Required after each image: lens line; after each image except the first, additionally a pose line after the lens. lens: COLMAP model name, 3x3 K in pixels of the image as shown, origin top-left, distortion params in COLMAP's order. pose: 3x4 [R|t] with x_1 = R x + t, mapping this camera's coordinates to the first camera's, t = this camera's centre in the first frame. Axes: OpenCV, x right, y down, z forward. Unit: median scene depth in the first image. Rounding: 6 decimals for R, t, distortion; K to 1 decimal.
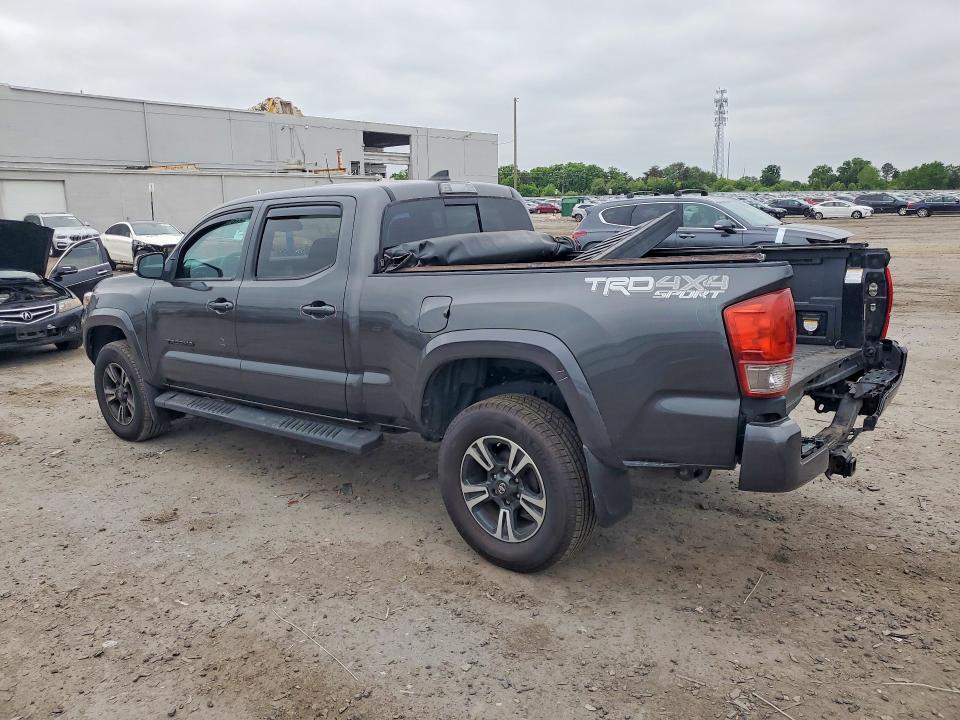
lens RADIAL K [[742.1, 0, 480.0], [0, 742.1, 360.0], [0, 0, 1]] dist [0.001279, 0.003893]
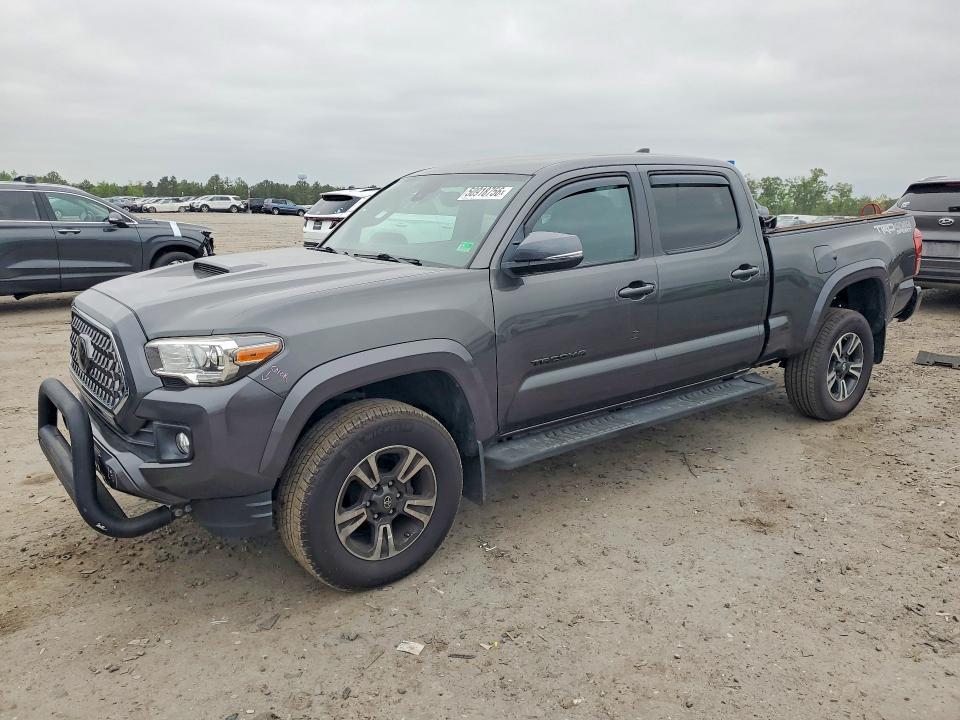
lens RADIAL K [[742.1, 0, 480.0], [0, 742.1, 360.0], [0, 0, 1]] dist [0.001279, 0.003893]
pose [[0.239678, -0.183767, 0.953302, -1.243956], [0.191776, 0.971536, 0.139066, -0.152413], [-0.951723, 0.149490, 0.268097, 1.000401]]
